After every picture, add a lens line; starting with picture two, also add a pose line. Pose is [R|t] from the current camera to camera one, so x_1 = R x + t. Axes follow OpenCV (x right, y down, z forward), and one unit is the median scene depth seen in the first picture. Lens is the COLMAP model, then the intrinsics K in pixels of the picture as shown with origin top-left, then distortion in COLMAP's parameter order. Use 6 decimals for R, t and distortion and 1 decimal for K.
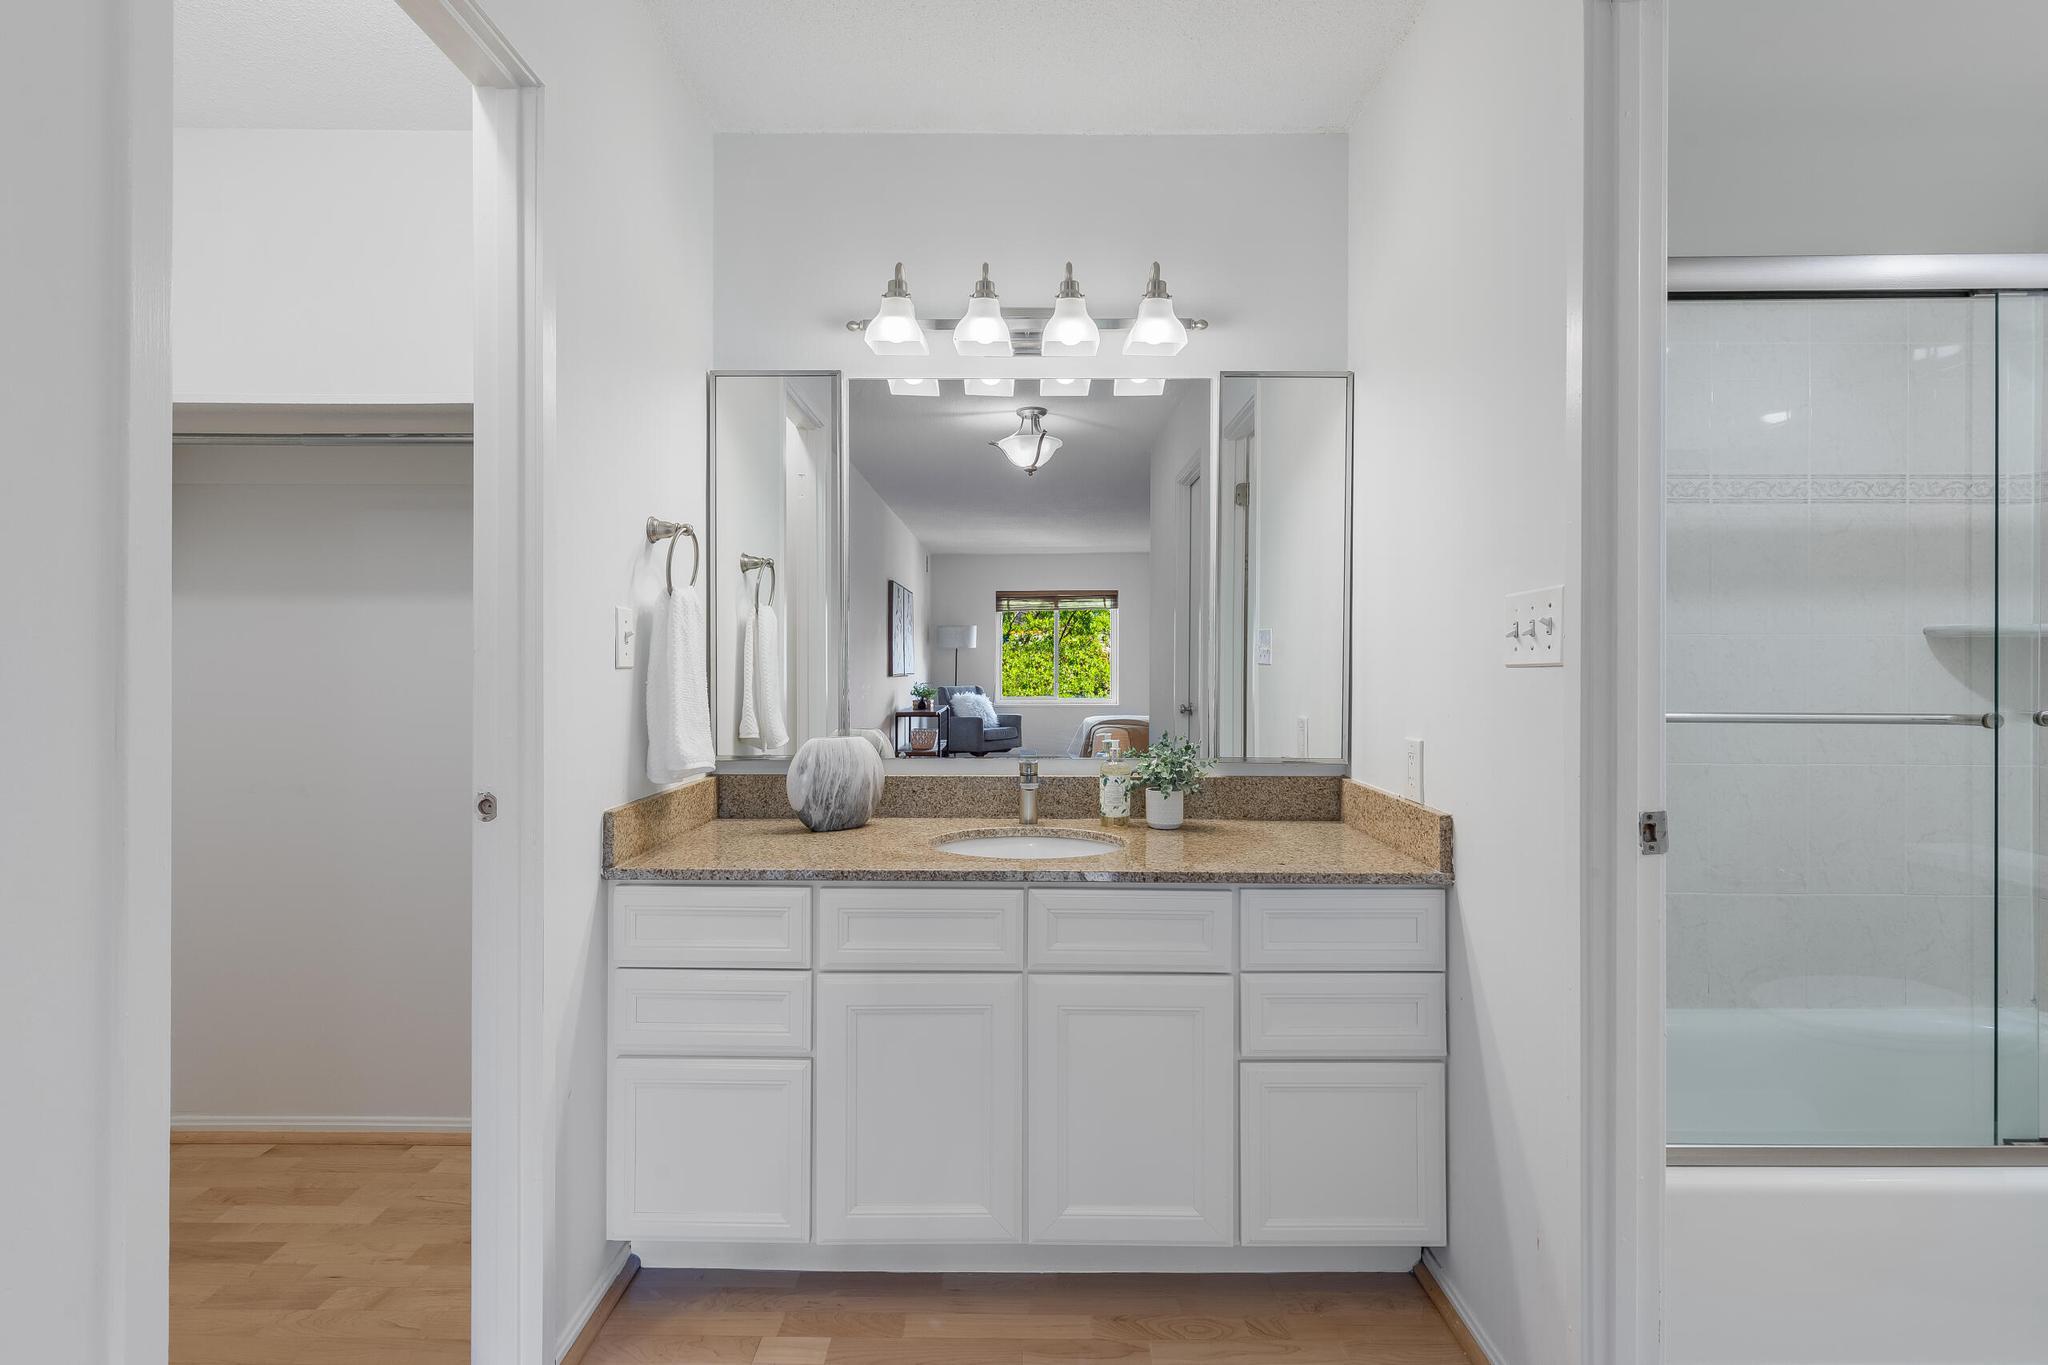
lens RADIAL K [[928.7, 0, 1028.1], [0, 928.7, 668.8], [0, 0, 1]] dist [0.002817, 0.000649]
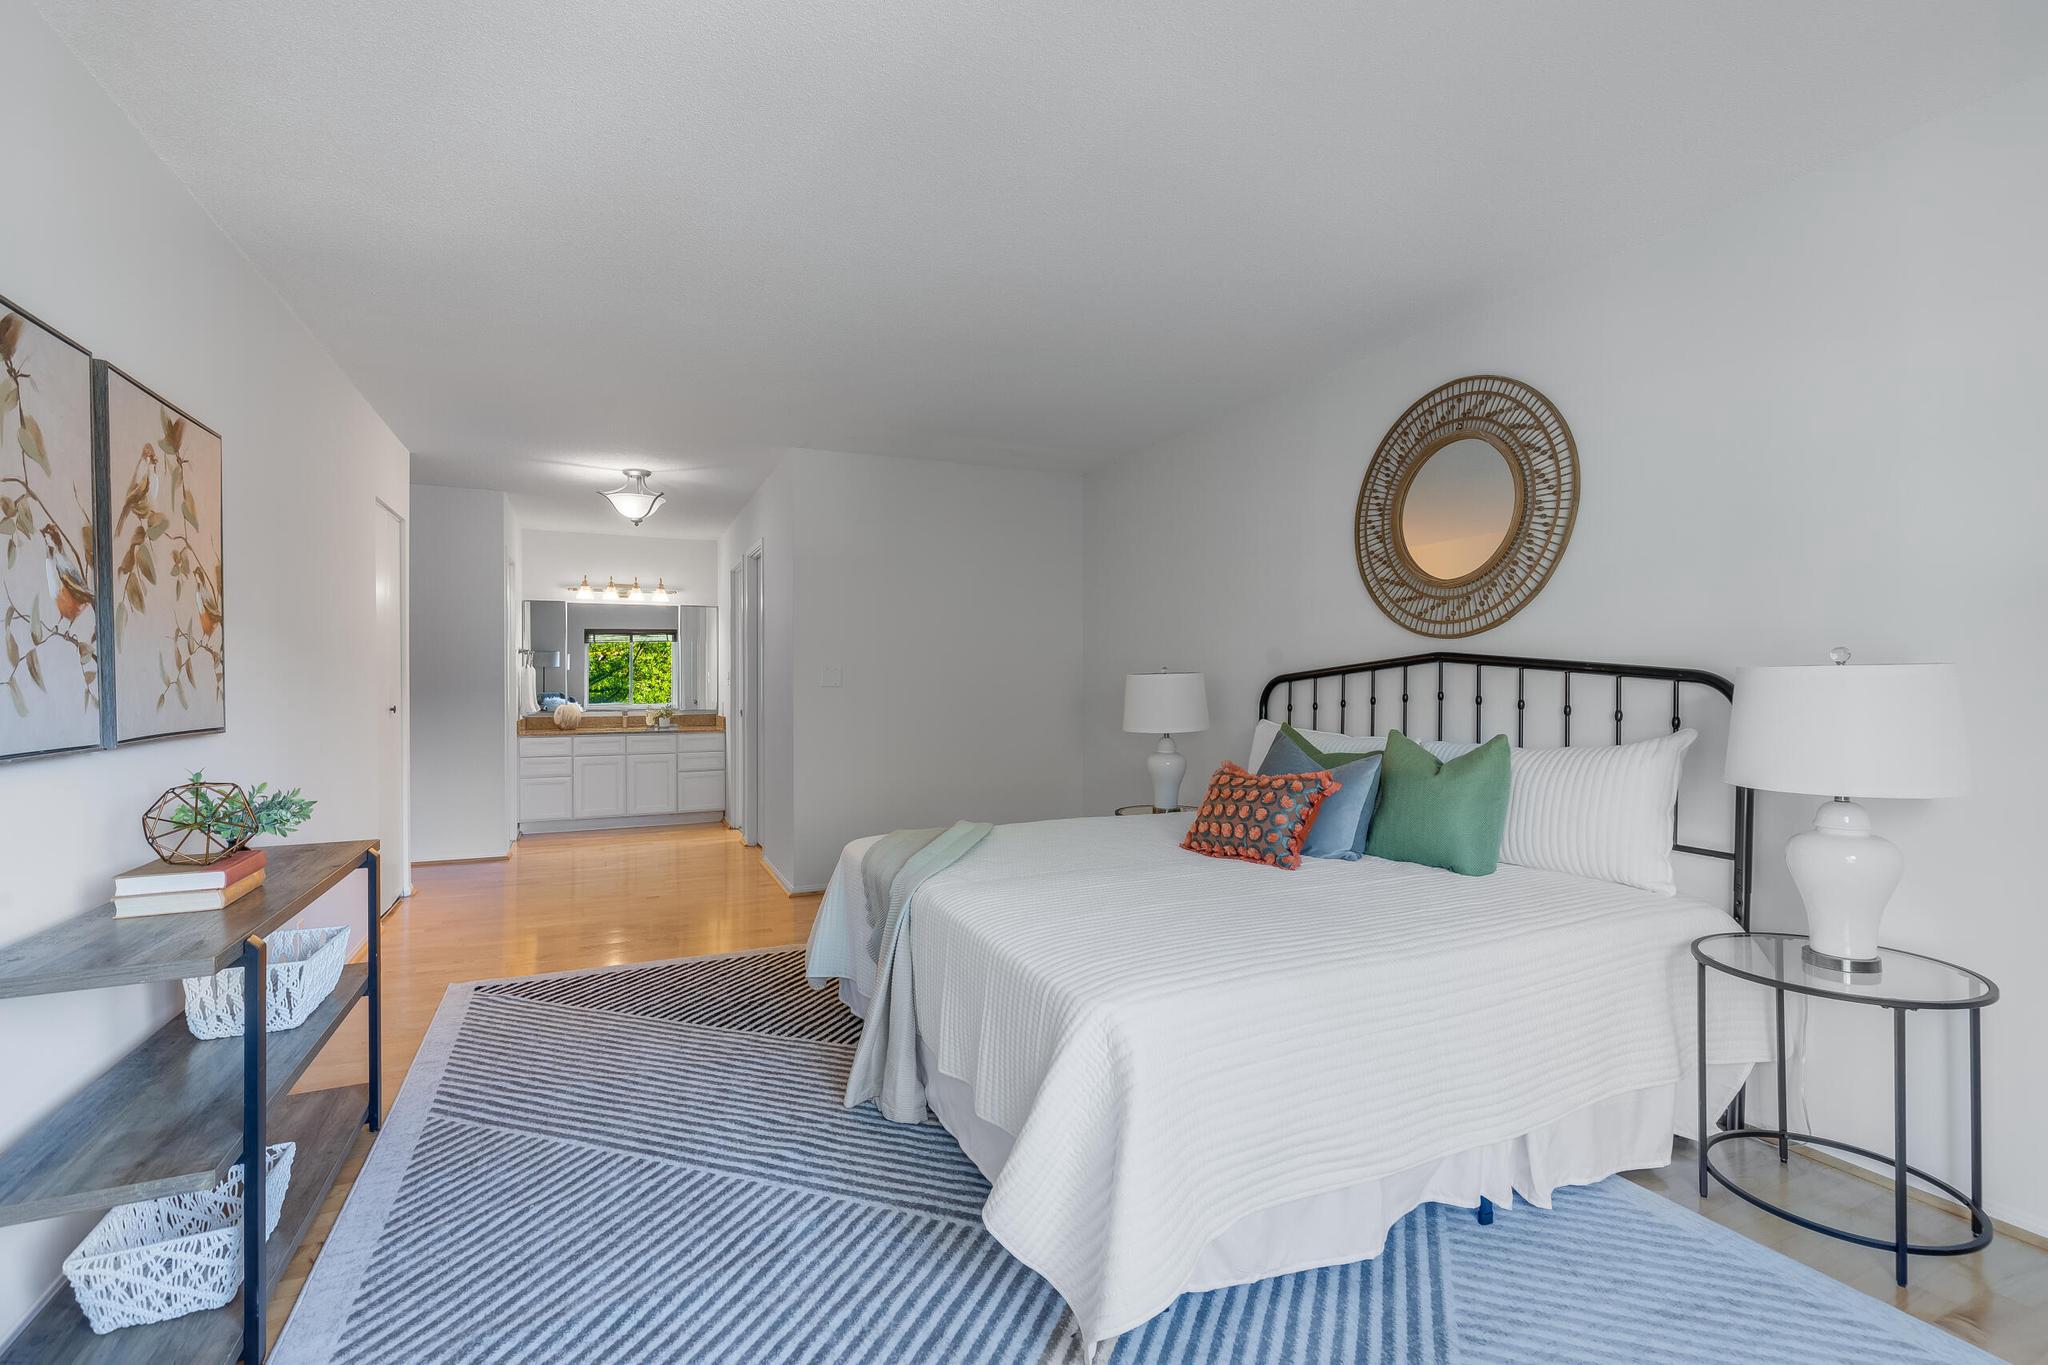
lens RADIAL K [[980.0, 0, 1027.0], [0, 980.0, 678.1], [0, 0, 1]] dist [-0.000467, -0.000837]
pose [[0.914994, -0.007952, 0.403388, -0.105068], [0.009216, 0.999957, -0.001192, -0.009286], [-0.403361, 0.004808, 0.915028, -3.141299]]
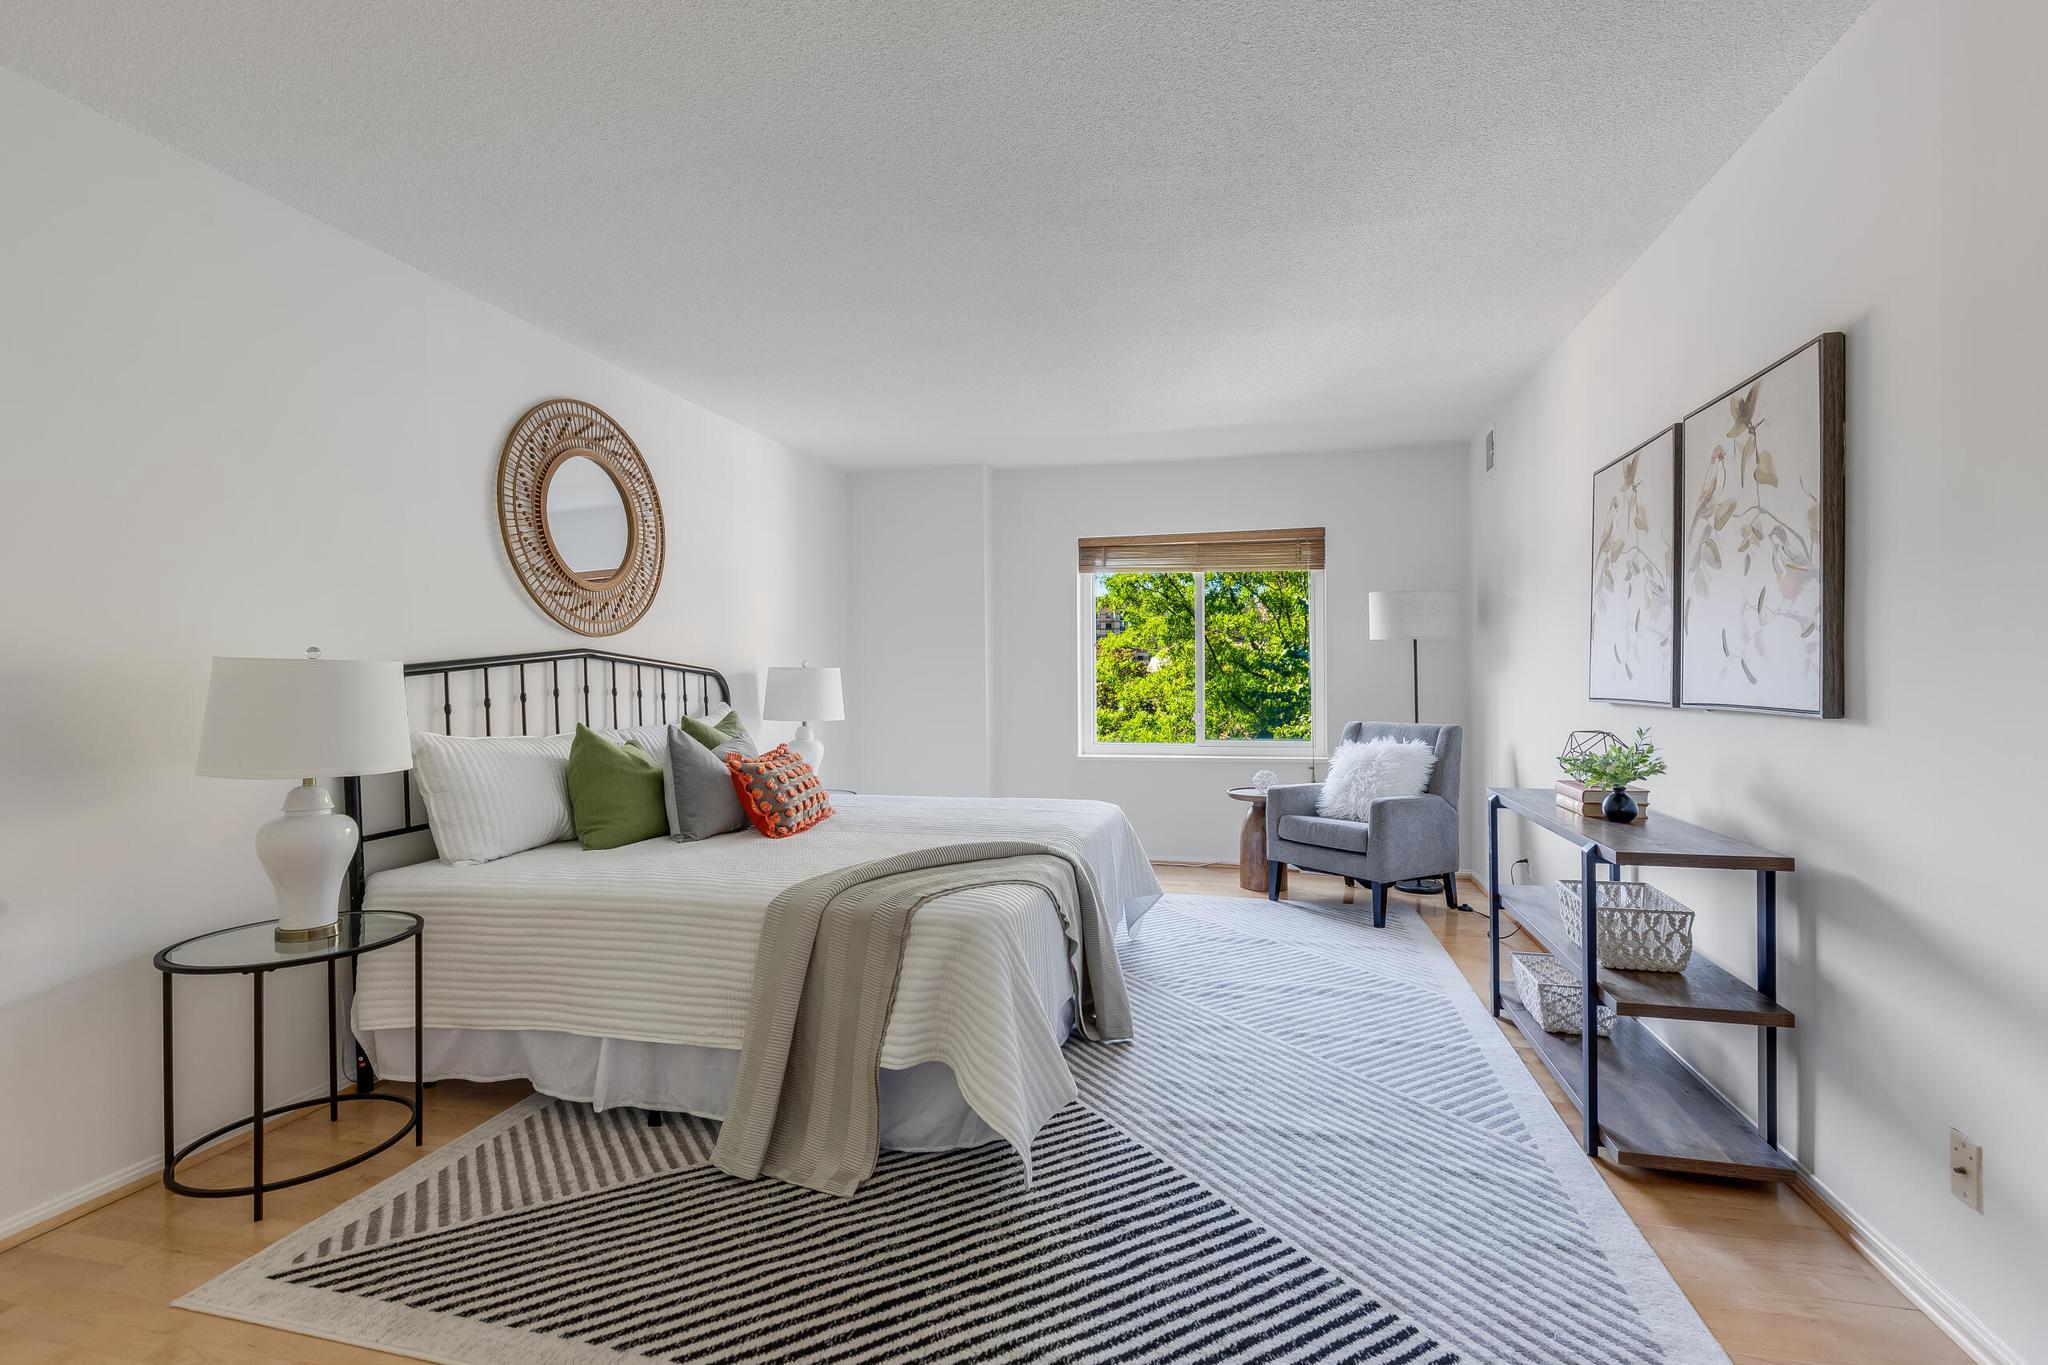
lens RADIAL K [[921.5, 0, 1022.7], [0, 921.5, 674.6], [0, 0, 1]] dist [0.004610, -0.000302]
pose [[-0.968813, 0.005681, 0.247729, 0.154292], [0.006499, 0.999976, 0.002483, 0.011879], [-0.247709, 0.004015, -0.968826, 3.036602]]
